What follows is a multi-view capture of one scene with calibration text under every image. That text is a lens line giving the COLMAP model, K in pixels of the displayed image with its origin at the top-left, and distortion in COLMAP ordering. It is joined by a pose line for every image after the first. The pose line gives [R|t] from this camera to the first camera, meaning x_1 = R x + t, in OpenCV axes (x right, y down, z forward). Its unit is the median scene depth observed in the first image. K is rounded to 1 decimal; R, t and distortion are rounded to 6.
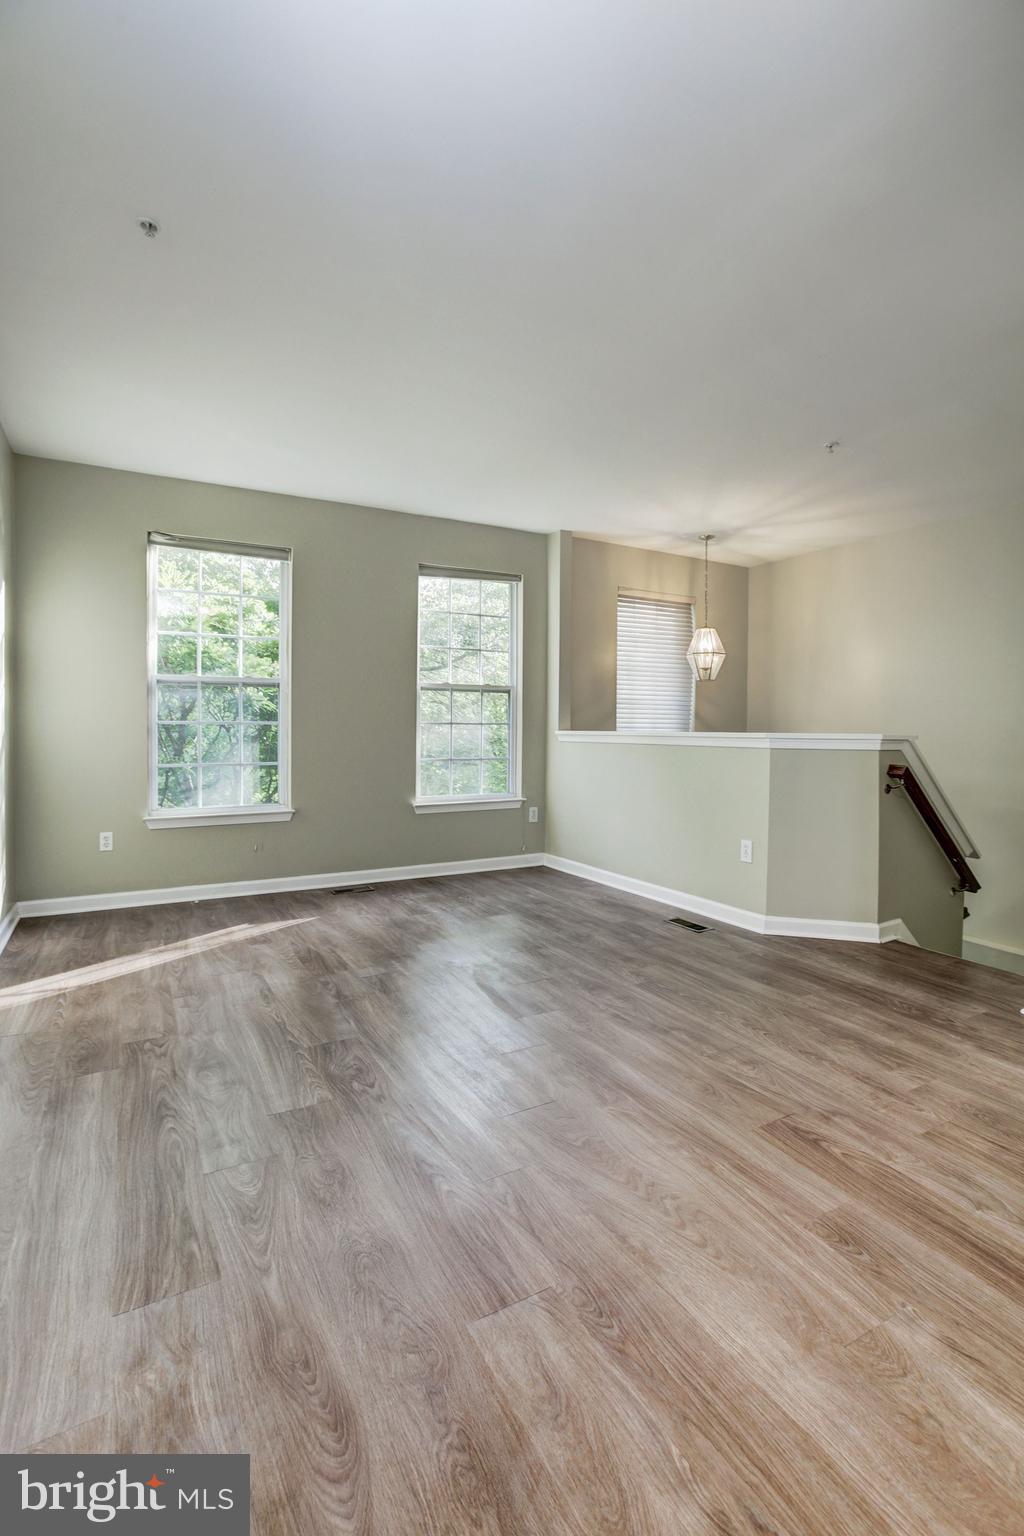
lens RADIAL K [[716.7, 0, 514.0], [0, 716.7, 736.3], [0, 0, 1]] dist [-0.073654, 0.052655]
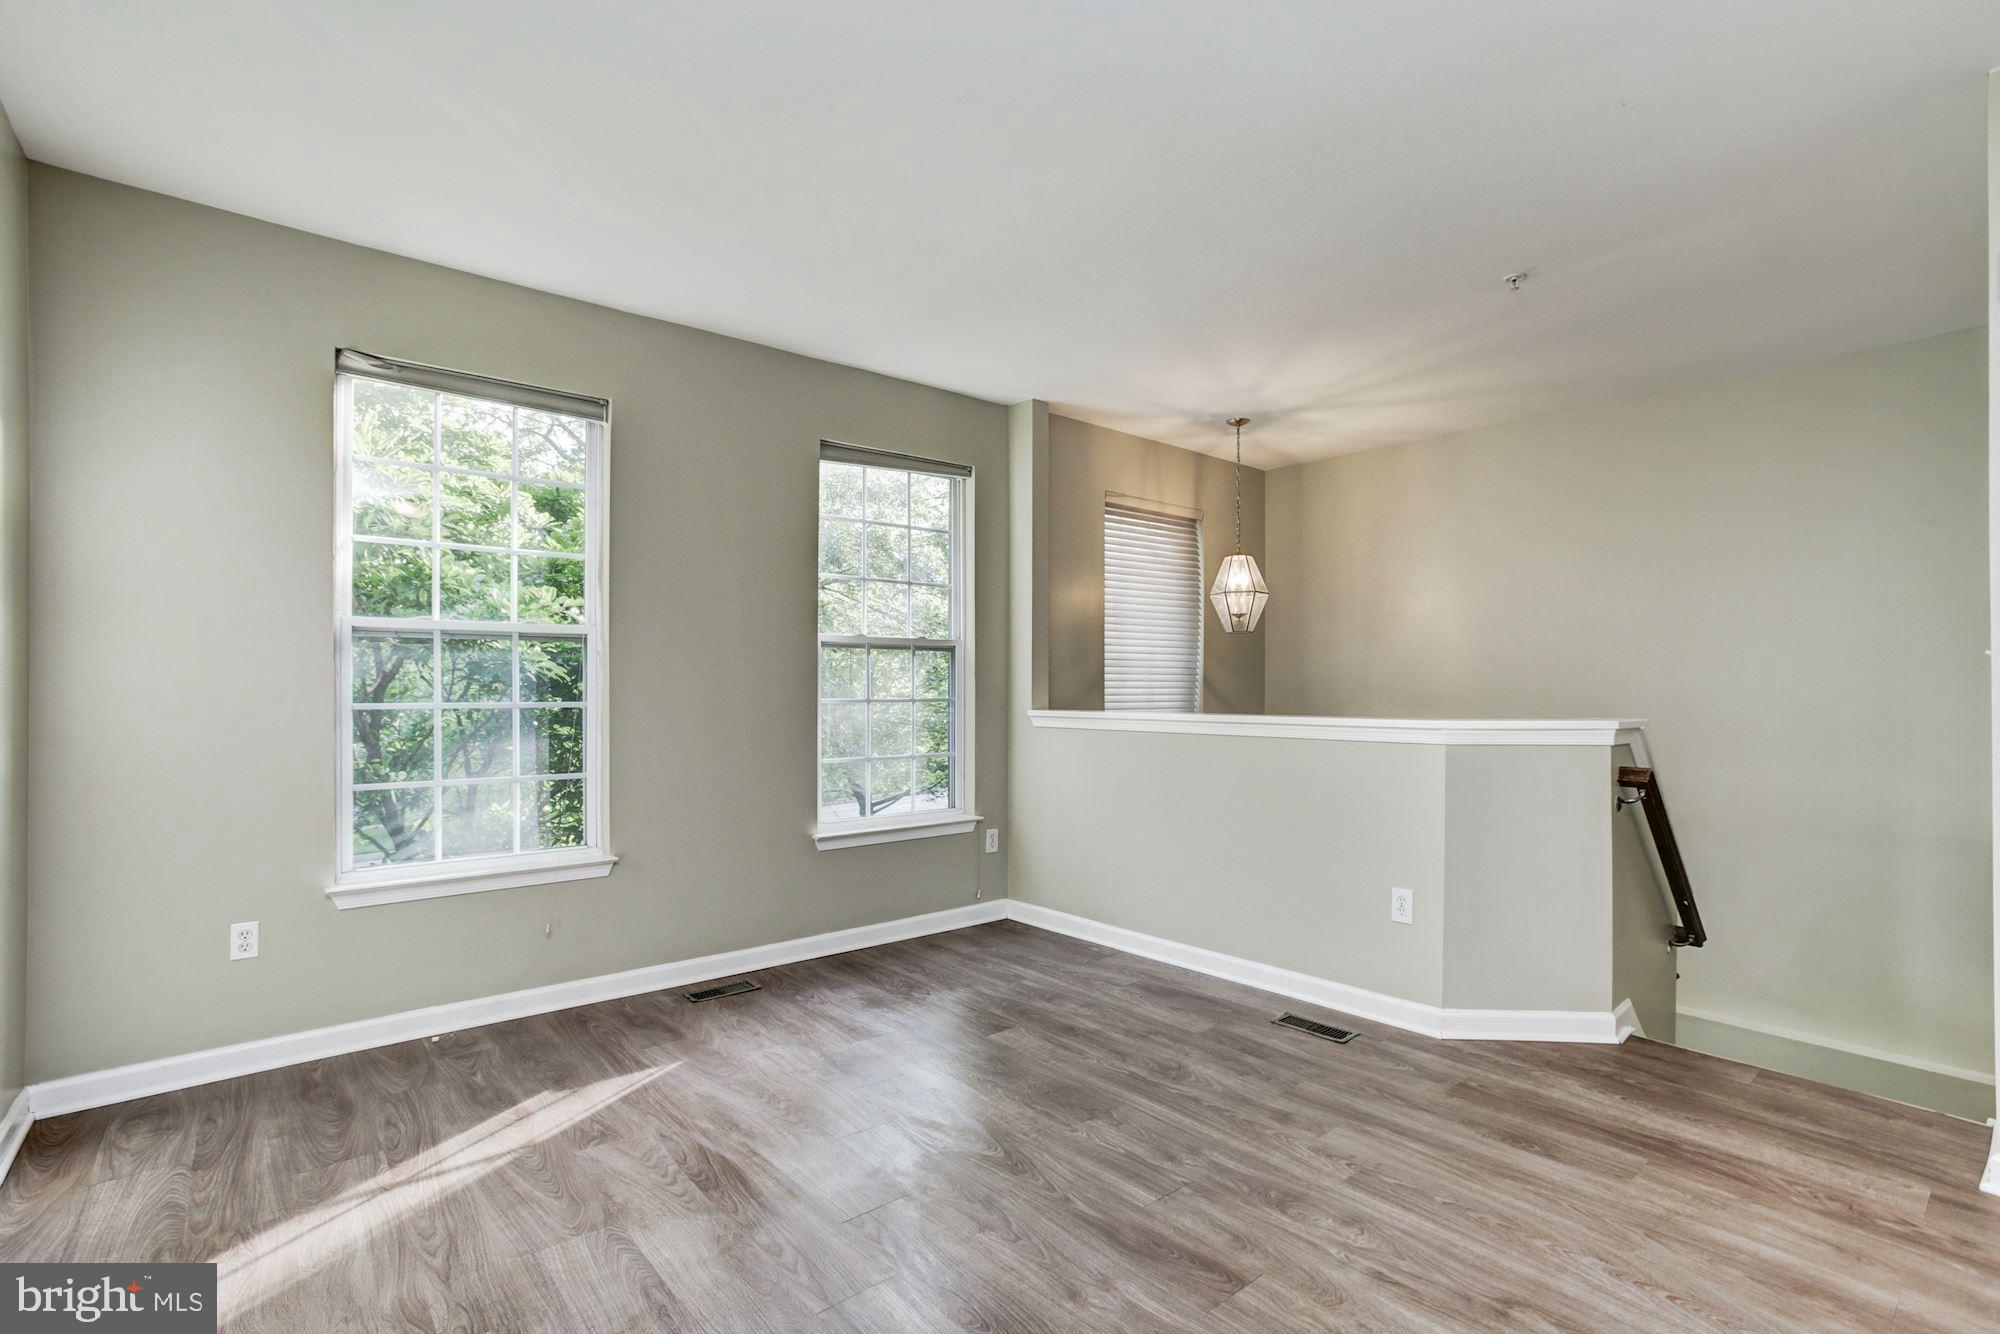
lens RADIAL K [[931.6, 0, 1006.5], [0, 931.6, 685.2], [0, 0, 1]] dist [-0.054019, 0.030418]
pose [[0.981098, -0.005383, 0.193437, -0.157664], [0.007931, 0.999892, -0.012400, -0.024598], [-0.193350, 0.013700, 0.981034, 0.231748]]
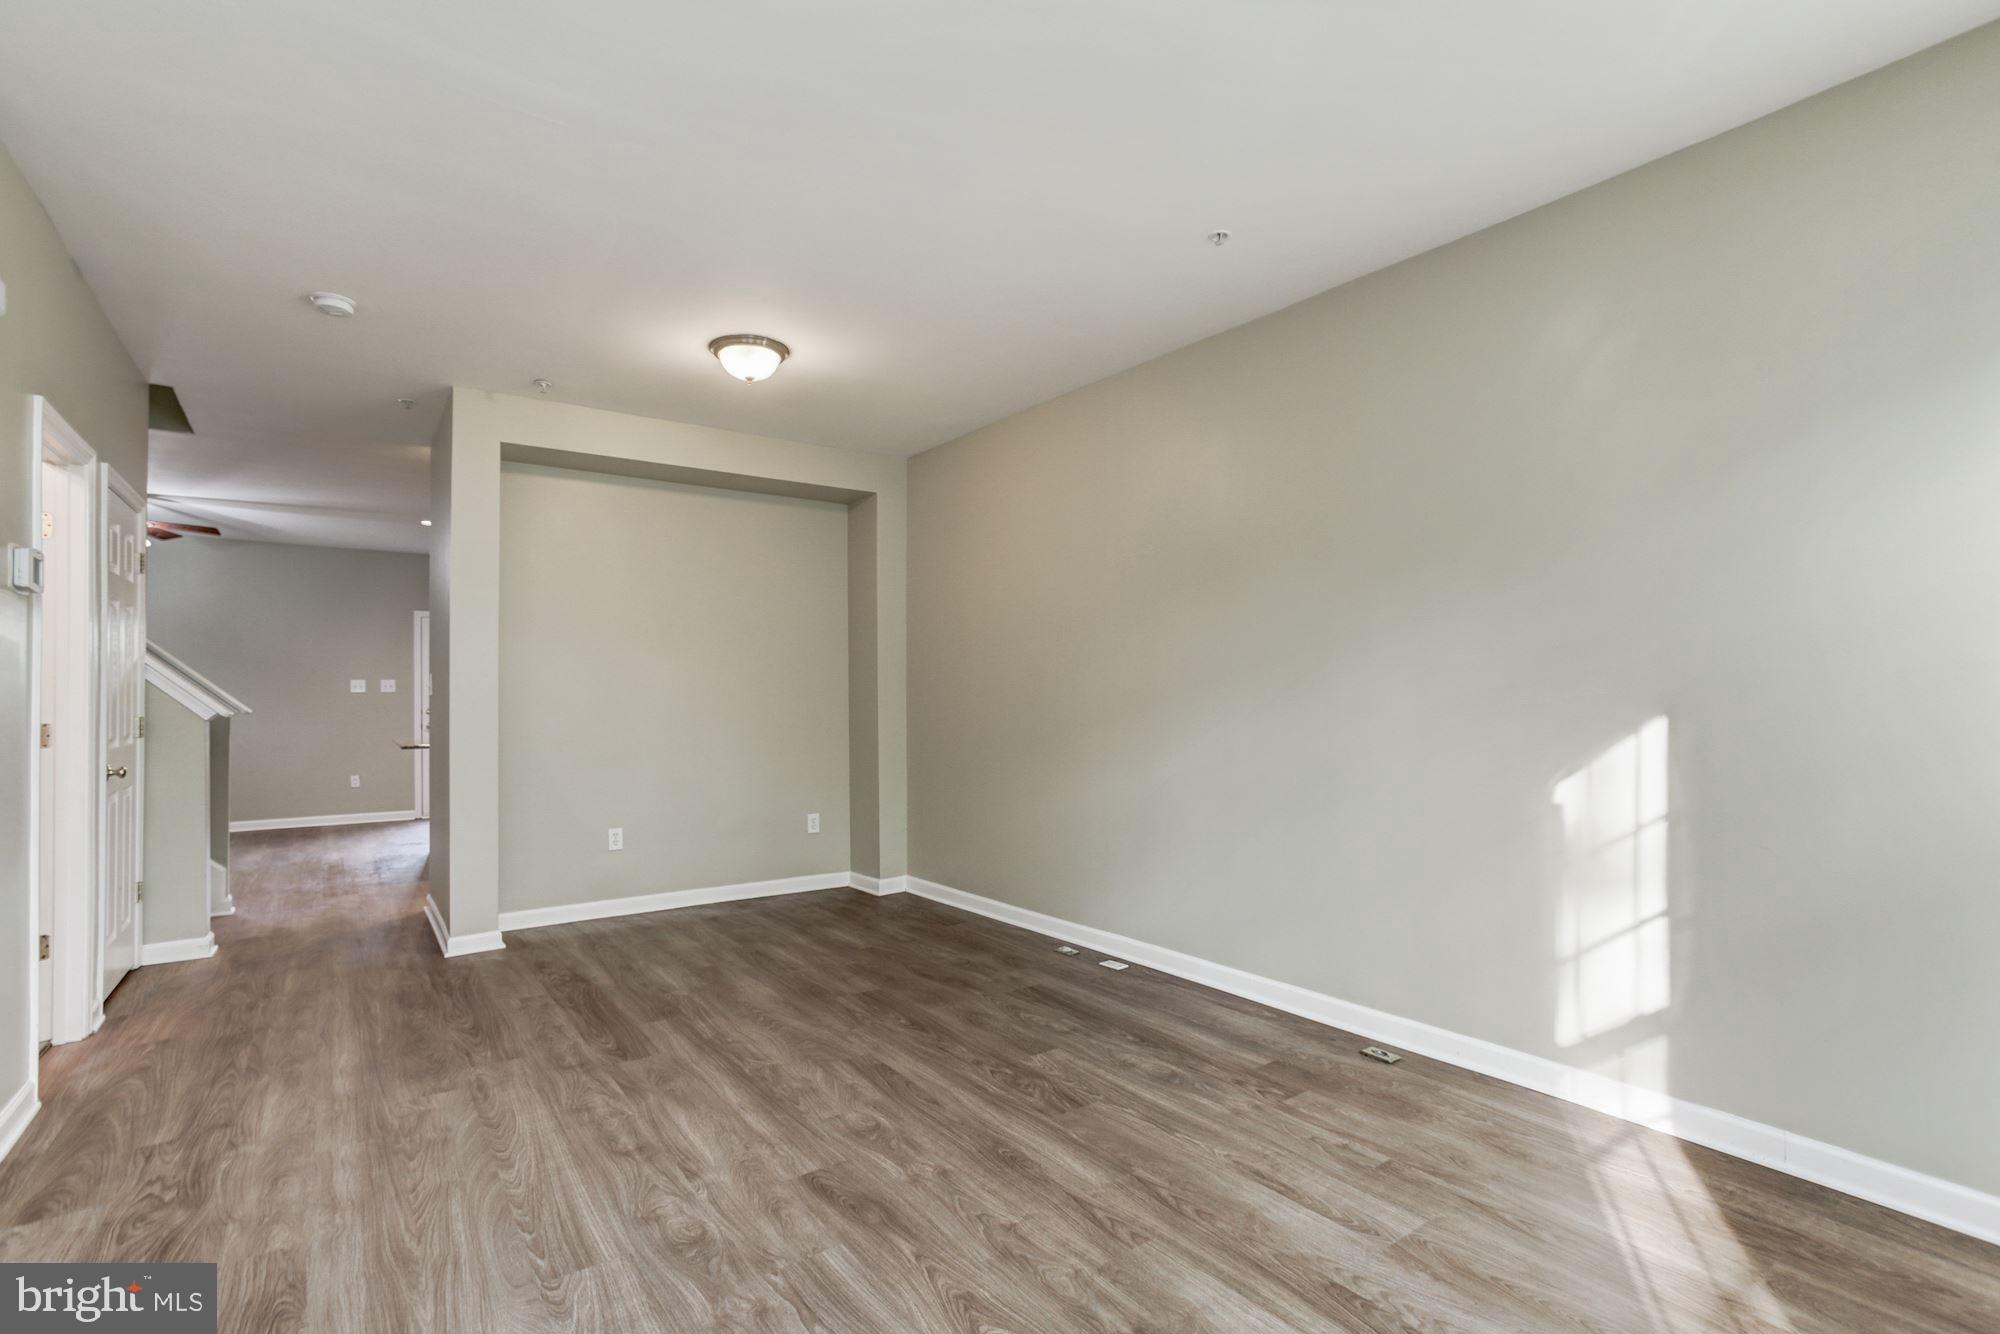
lens RADIAL K [[931.6, 0, 1006.5], [0, 931.6, 685.2], [0, 0, 1]] dist [-0.054019, 0.030418]
pose [[-0.990129, -0.007931, -0.139933, -0.012635], [-0.007073, 0.999953, -0.006624, -0.031491], [0.139979, -0.005569, -0.990139, 1.144846]]
